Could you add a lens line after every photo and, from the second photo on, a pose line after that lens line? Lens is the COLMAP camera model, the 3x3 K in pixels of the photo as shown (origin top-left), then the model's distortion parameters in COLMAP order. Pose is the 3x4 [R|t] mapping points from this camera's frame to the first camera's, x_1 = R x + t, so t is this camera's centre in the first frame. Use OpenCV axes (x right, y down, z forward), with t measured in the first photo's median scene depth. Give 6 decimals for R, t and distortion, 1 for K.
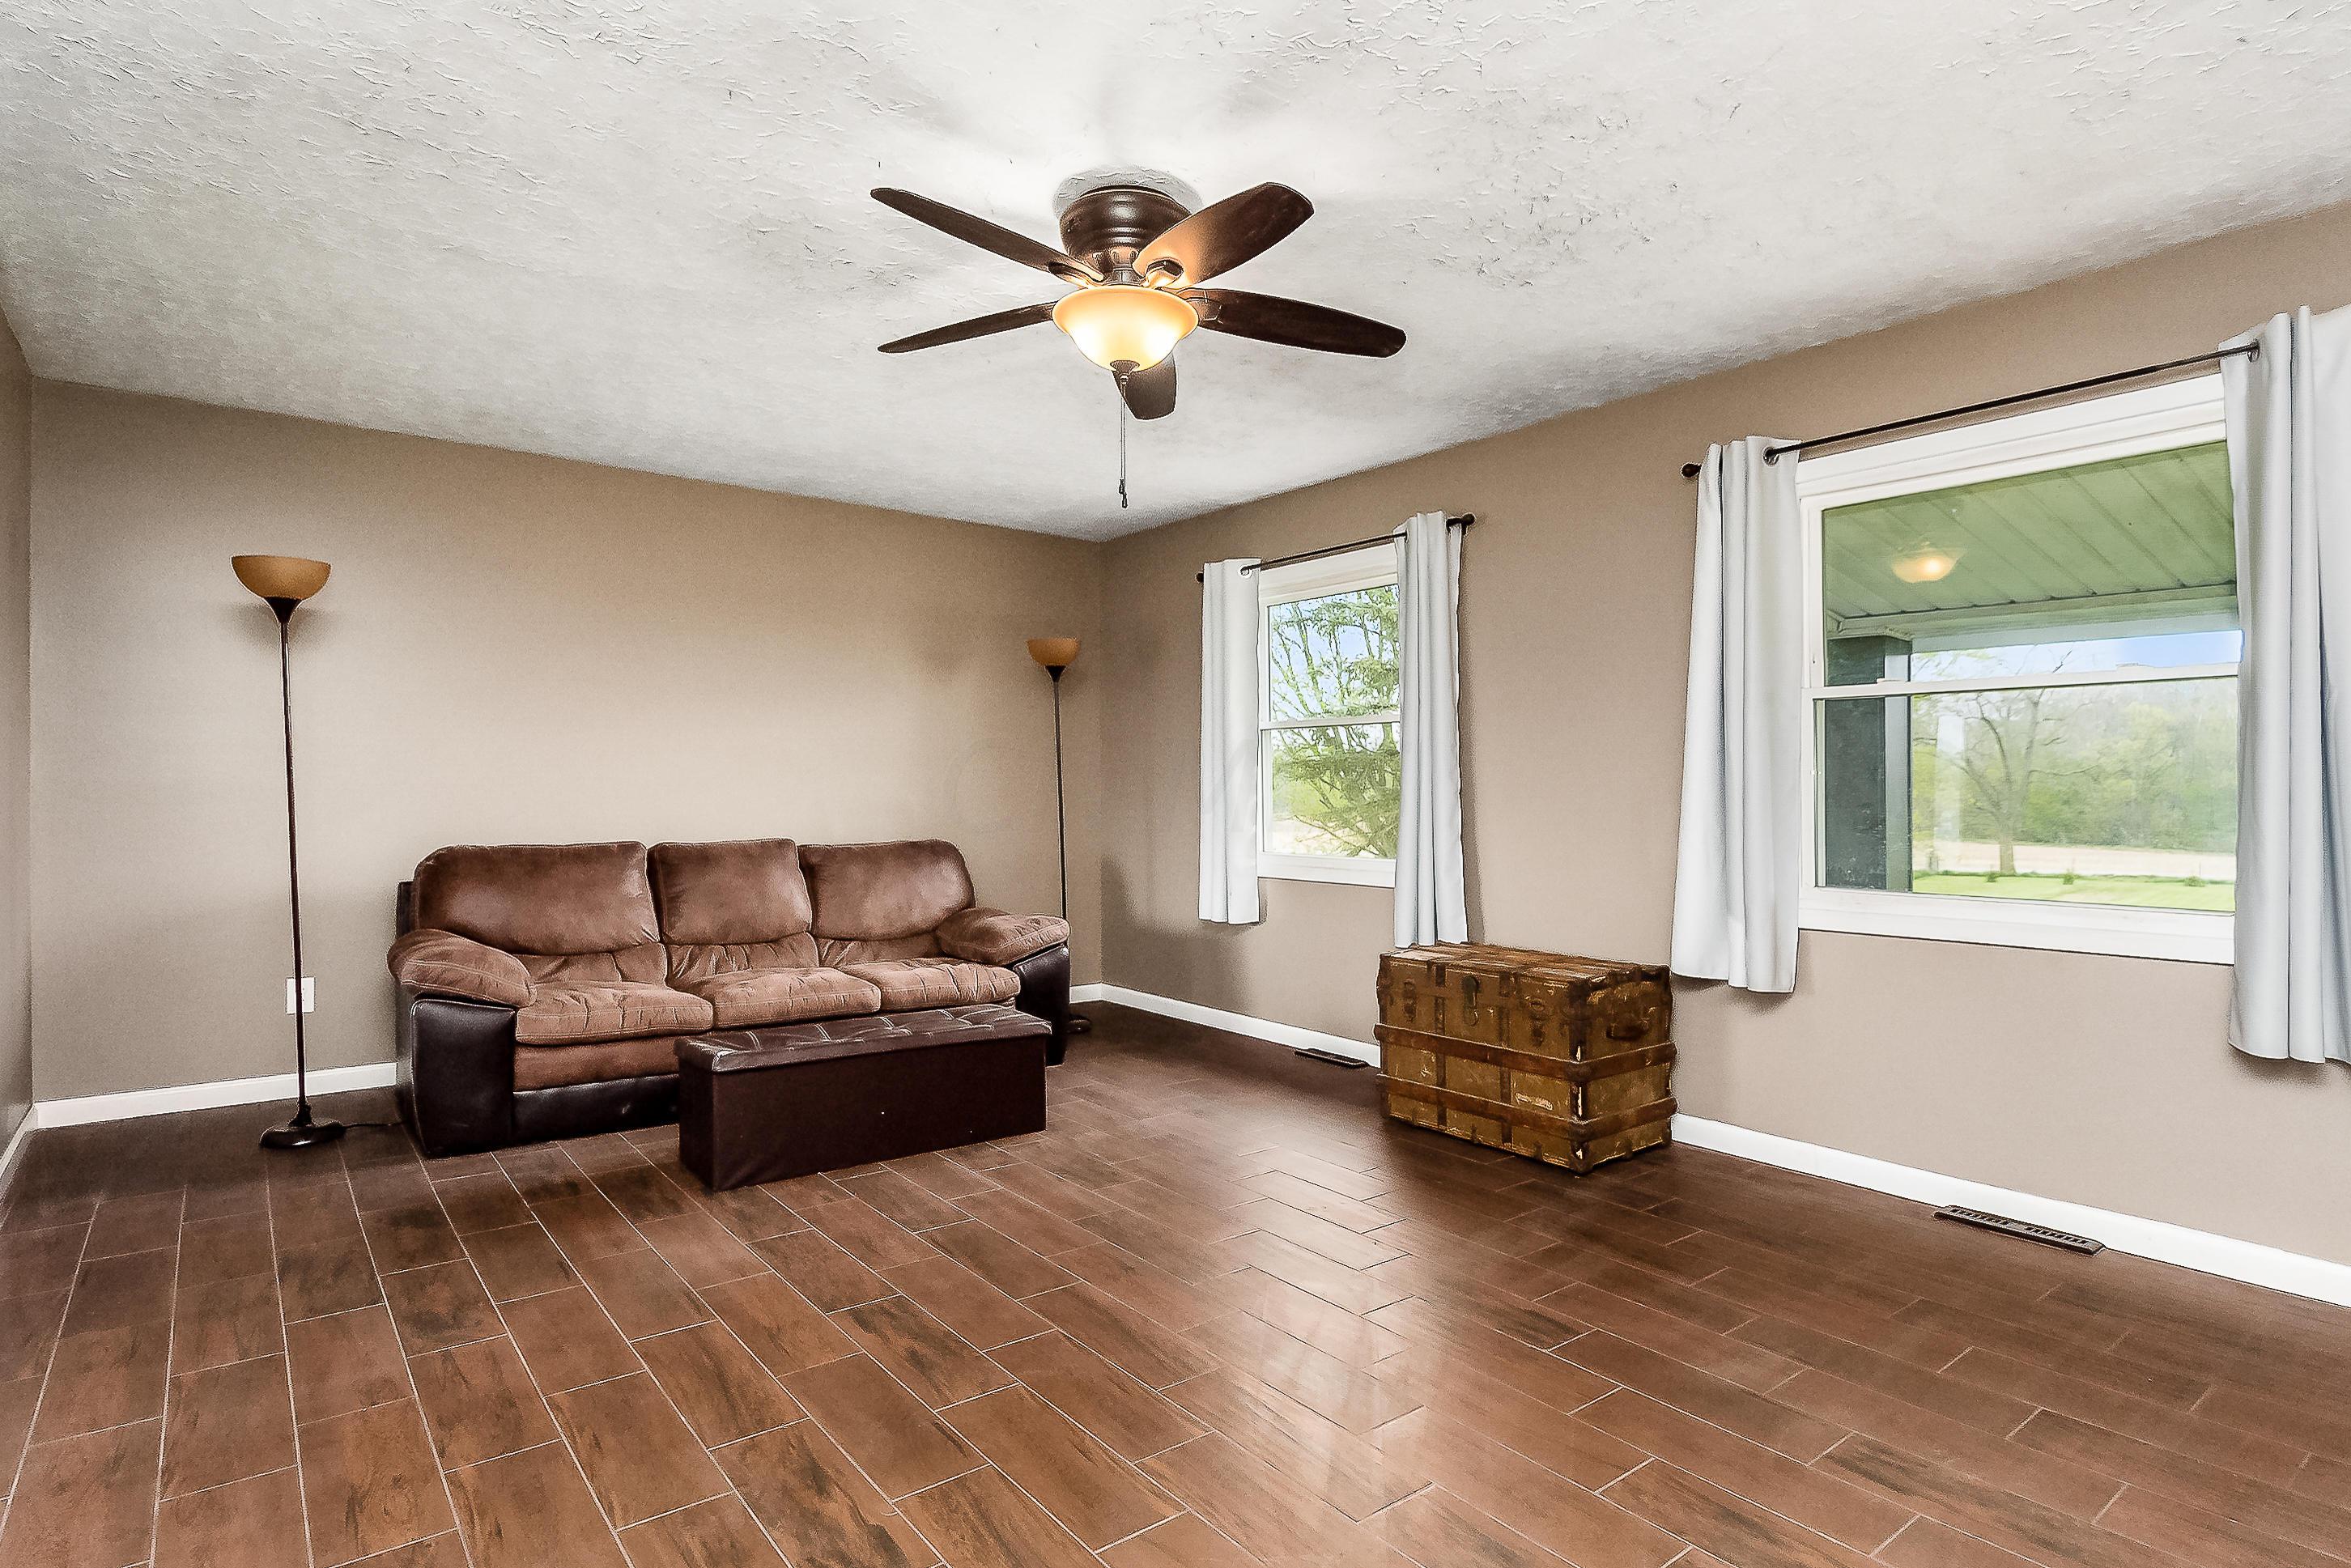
lens RADIAL K [[1199.5, 0, 1175.5], [0, 1199.5, 784.0], [0, 0, 1]] dist [0.001512, -0.000419]
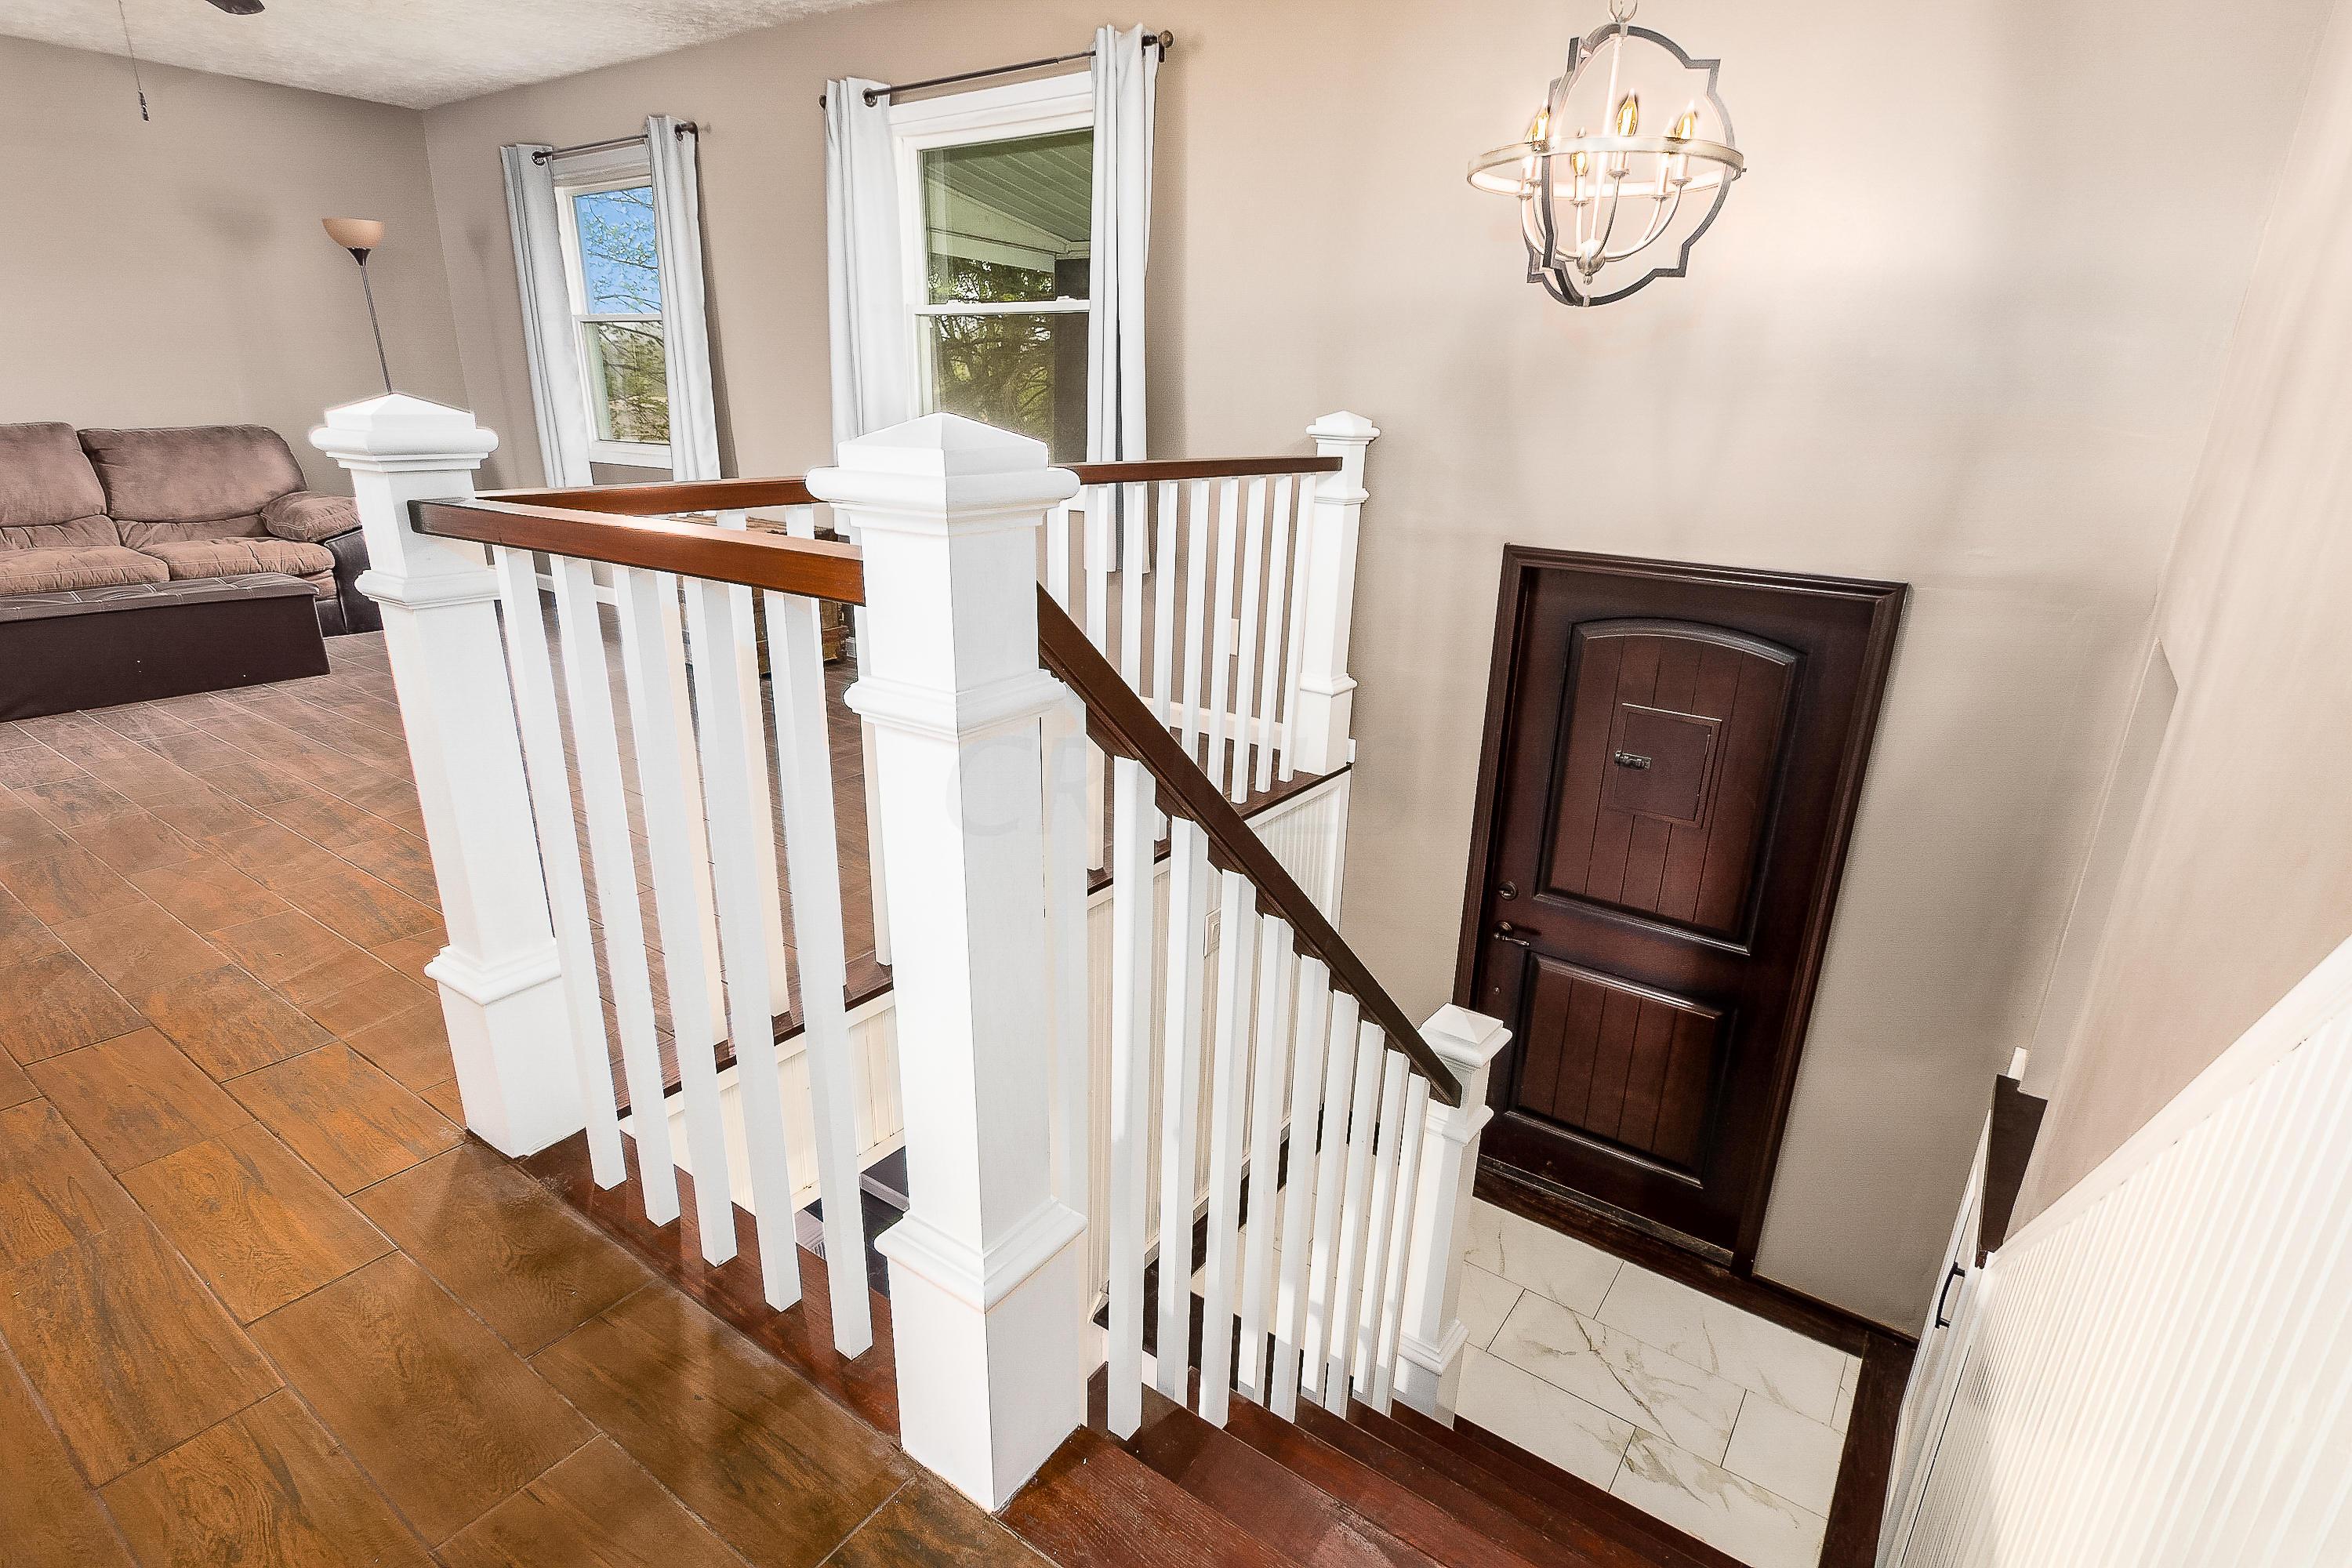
lens RADIAL K [[1169.1, 0, 1176.0], [0, 1169.1, 784.0], [0, 0, 1]] dist [-0.000942, -0.000769]
pose [[0.961433, -0.072798, 0.265229, 0.370115], [-0.019141, 0.944288, 0.328564, -0.010731], [-0.274371, -0.320969, 0.906476, -0.324722]]
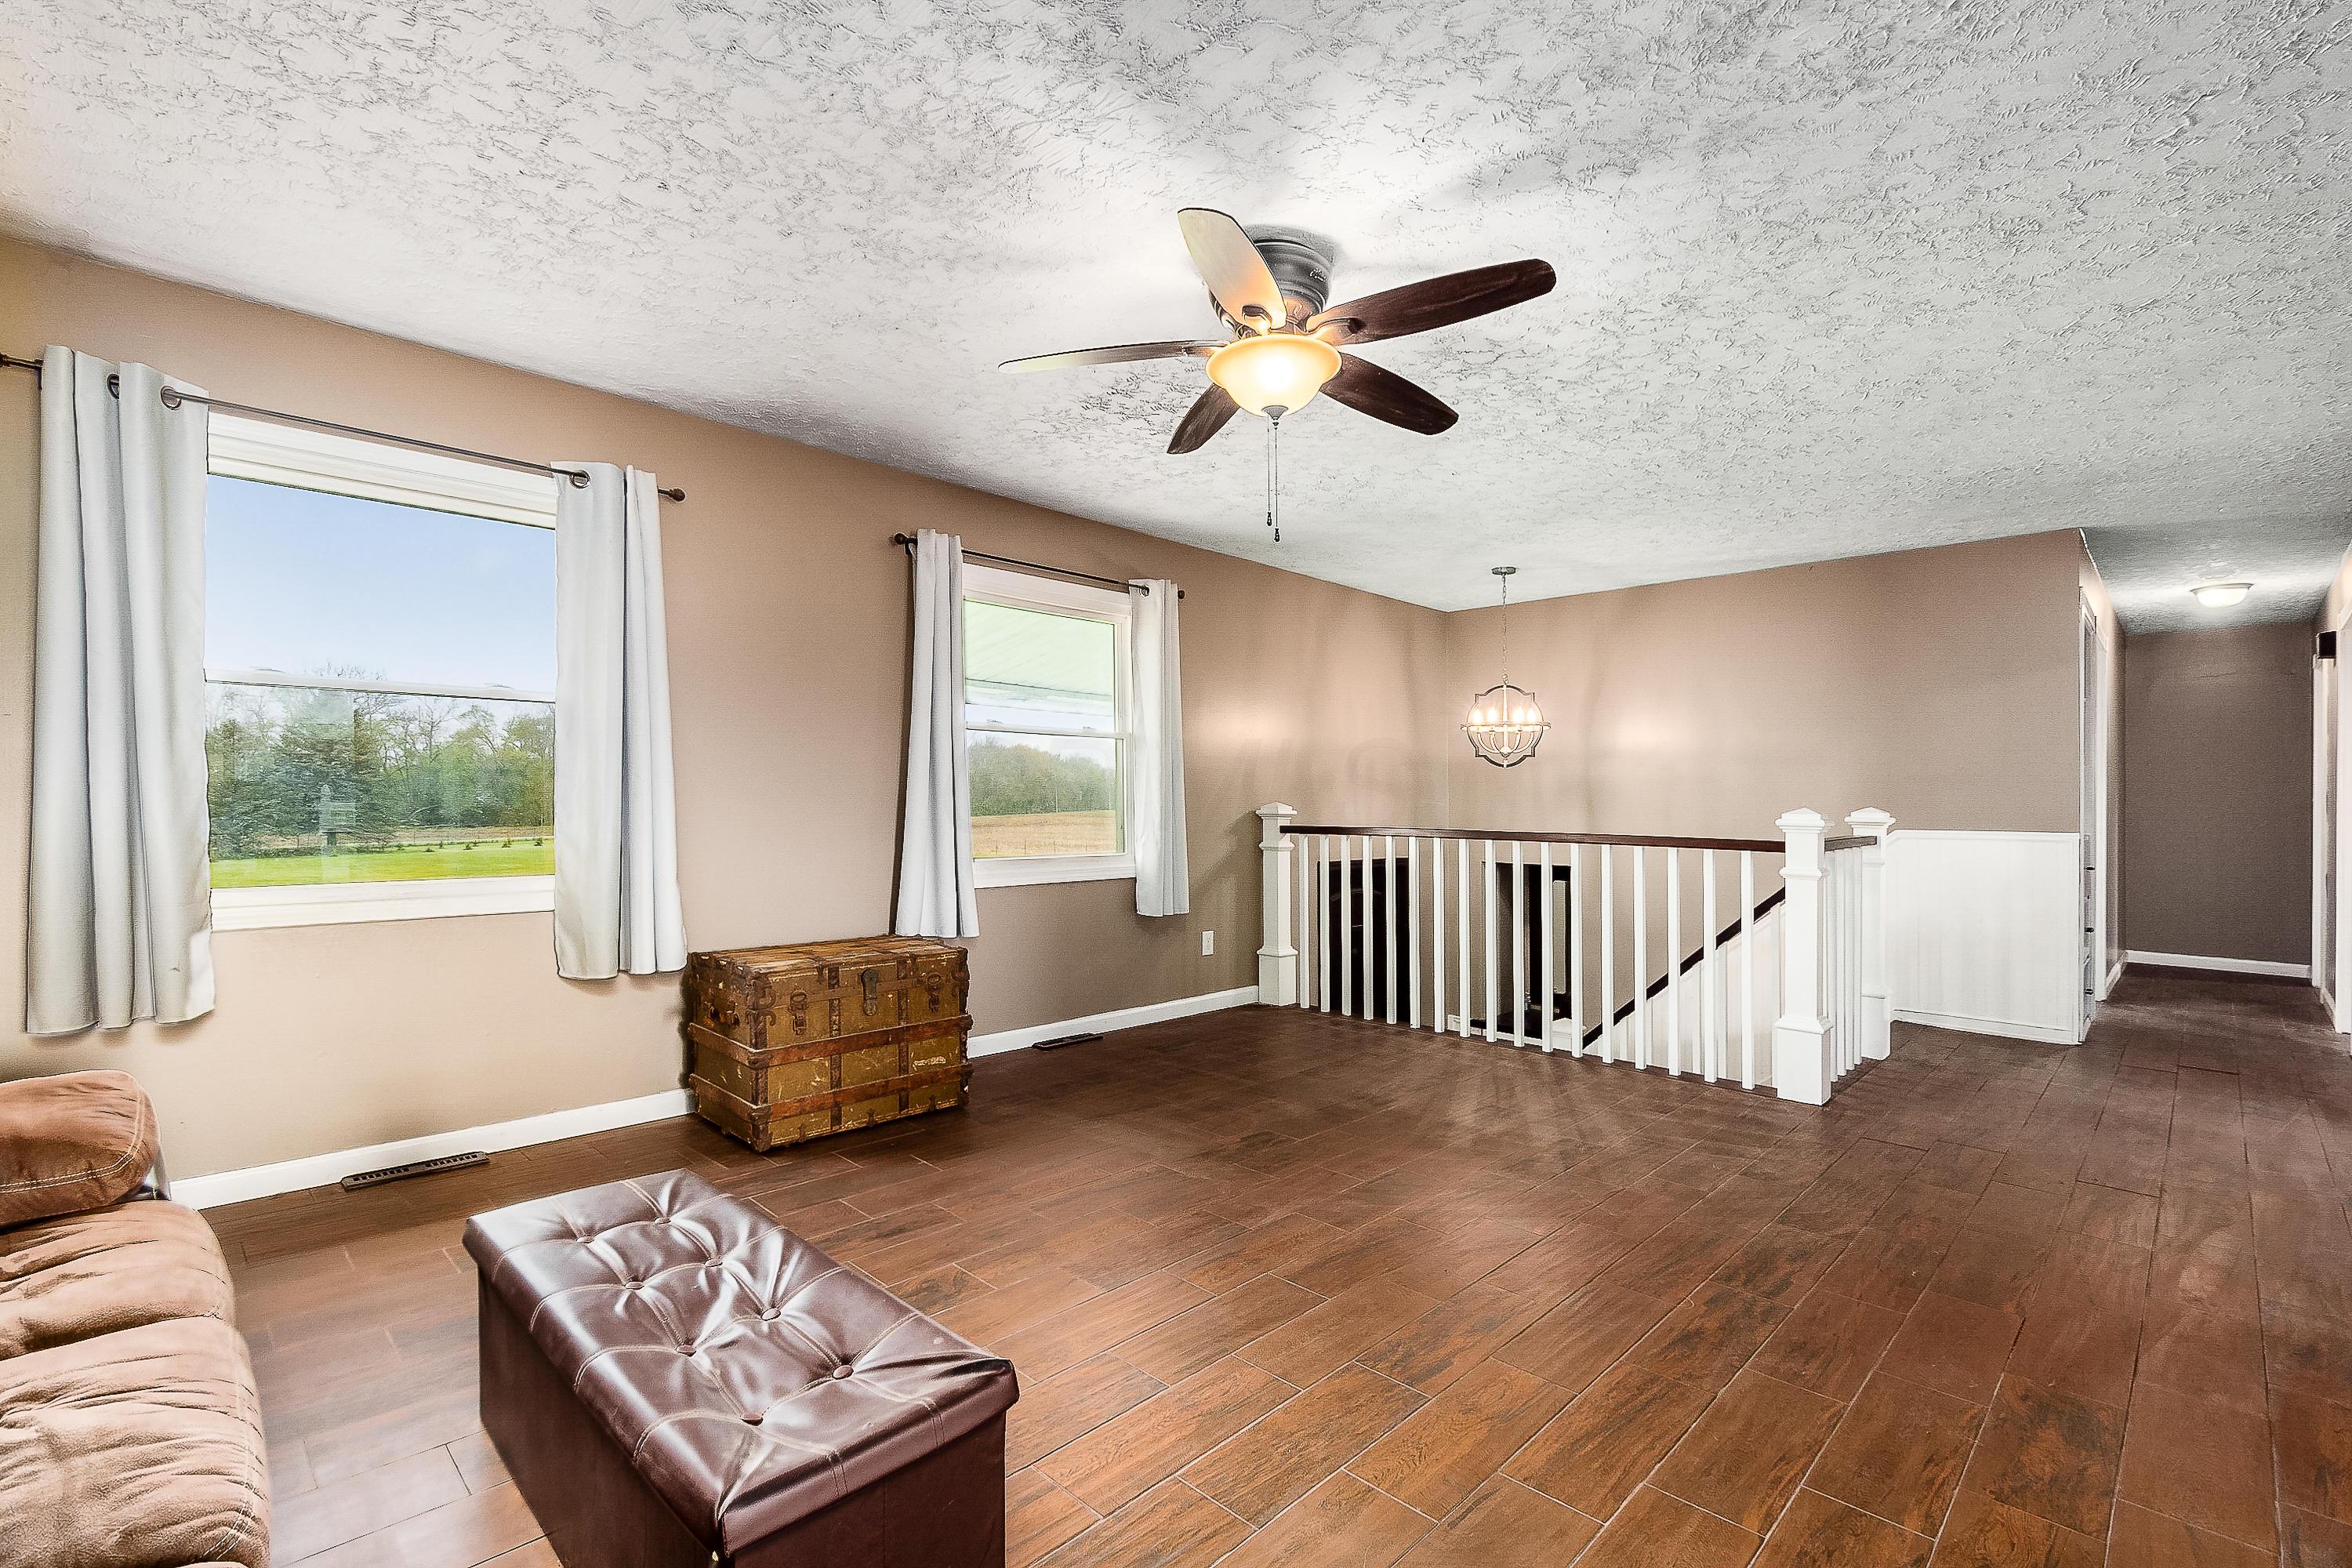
lens RADIAL K [[997.6, 0, 1176.0], [0, 997.6, 784.0], [0, 0, 1]] dist [-0.012390, 0.000131]
pose [[-0.086283, 0.006075, 0.996252, -0.612894], [-0.016137, 0.999842, -0.007495, 0.000517], [-0.996140, -0.016723, -0.086171, 0.769474]]
